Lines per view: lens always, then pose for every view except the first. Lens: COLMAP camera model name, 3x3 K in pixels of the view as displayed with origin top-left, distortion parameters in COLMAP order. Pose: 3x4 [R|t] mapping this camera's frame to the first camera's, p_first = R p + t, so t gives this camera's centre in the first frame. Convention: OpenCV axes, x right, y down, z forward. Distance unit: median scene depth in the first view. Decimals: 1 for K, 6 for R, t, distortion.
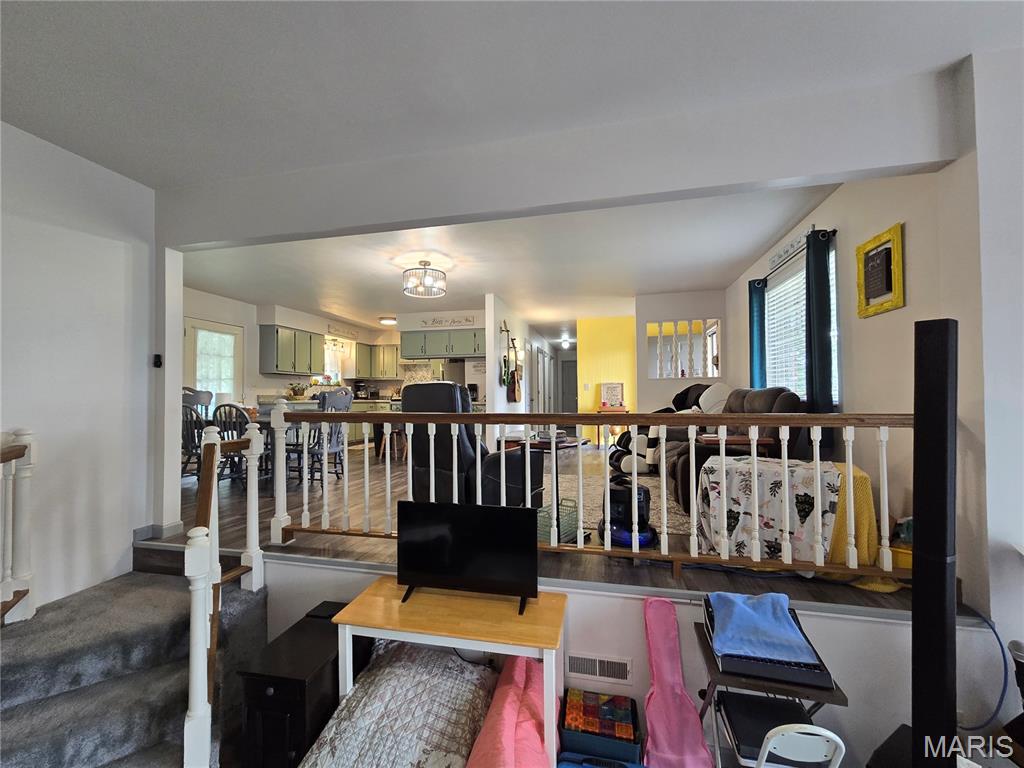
lens RADIAL K [[419.3, 0, 511.9], [0, 419.3, 389.7], [0, 0, 1]] dist [-0.002226, -0.001007]
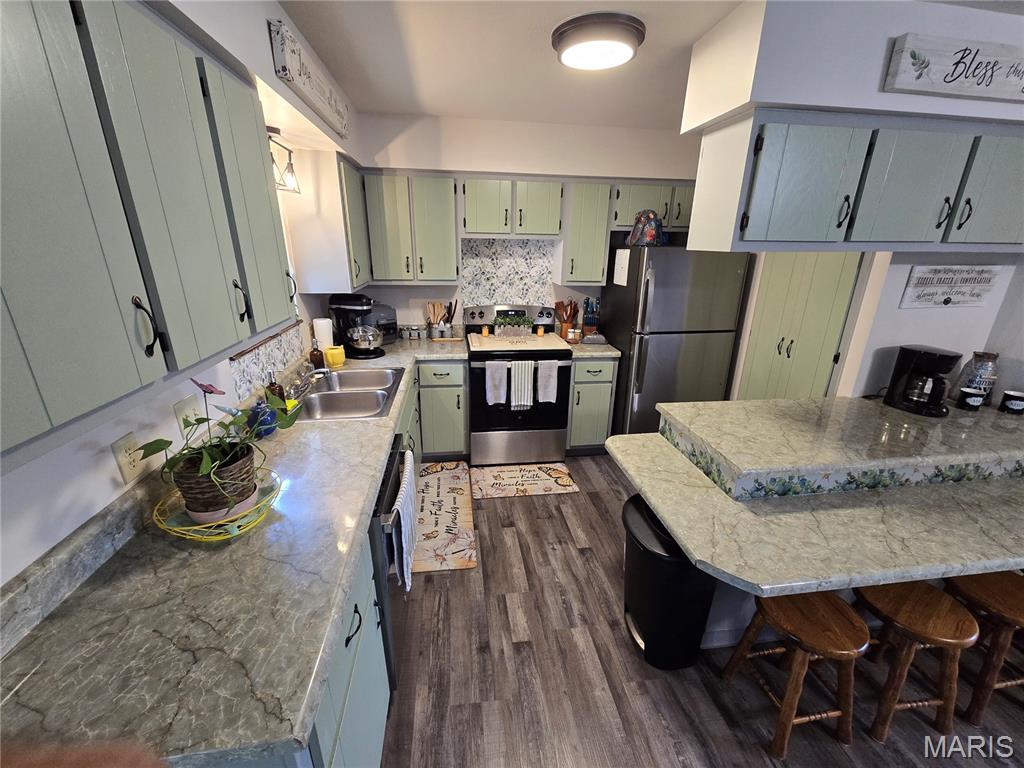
lens RADIAL K [[419.3, 0, 511.9], [0, 419.3, 389.7], [0, 0, 1]] dist [-0.002226, -0.001007]
pose [[0.934855, -0.108278, 0.338115, -0.396358], [-0.017368, 0.937269, 0.348174, -0.071050], [-0.354604, -0.331365, 0.874330, 0.724900]]
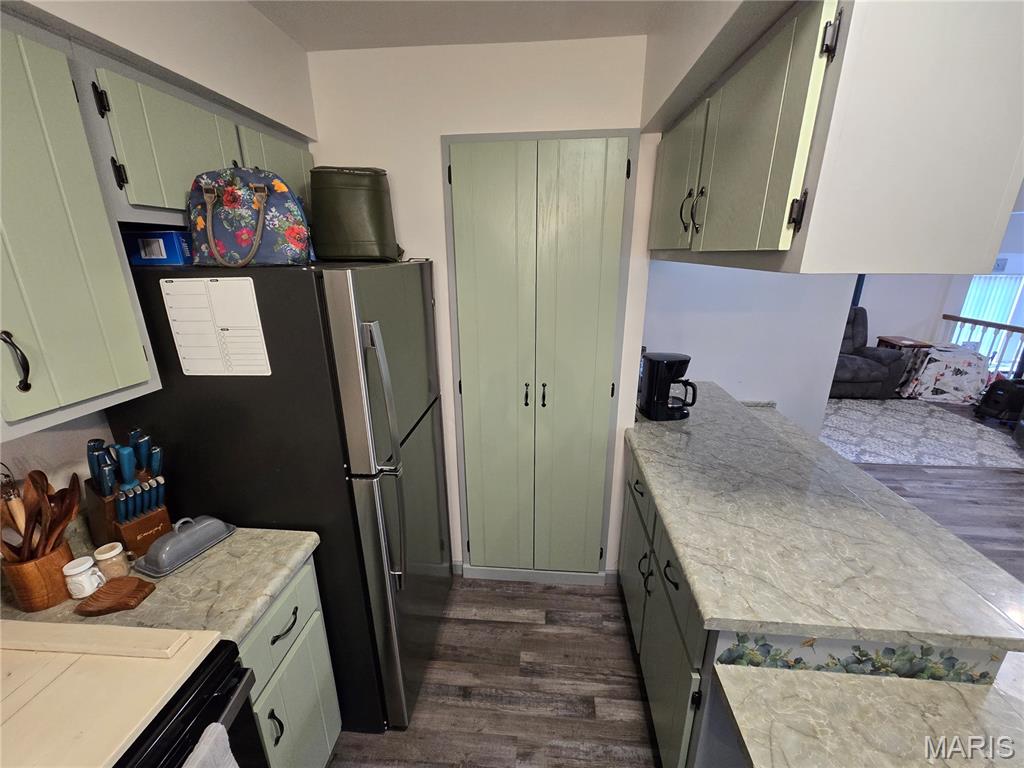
lens RADIAL K [[421.1, 0, 510.9], [0, 421.1, 389.9], [0, 0, 1]] dist [-0.000064, 0.001265]
pose [[-0.136991, -0.308070, 0.941449, -0.307266], [-0.012922, 0.950884, 0.309277, -0.068526], [-0.990488, 0.030202, -0.134243, 0.984424]]
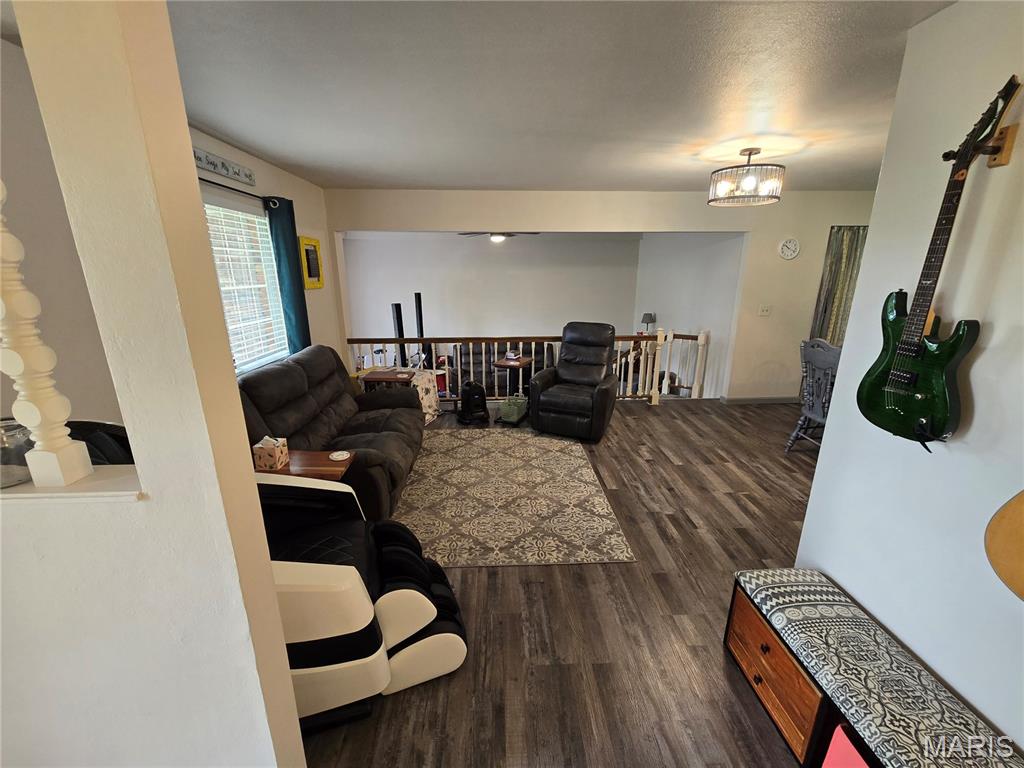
lens RADIAL K [[421.1, 0, 510.9], [0, 421.1, 389.9], [0, 0, 1]] dist [-0.000064, 0.001265]
pose [[-0.964174, 0.080684, -0.252703, 0.178330], [0.012580, 0.965457, 0.260257, -0.067616], [0.264973, 0.247754, -0.931884, 0.857520]]
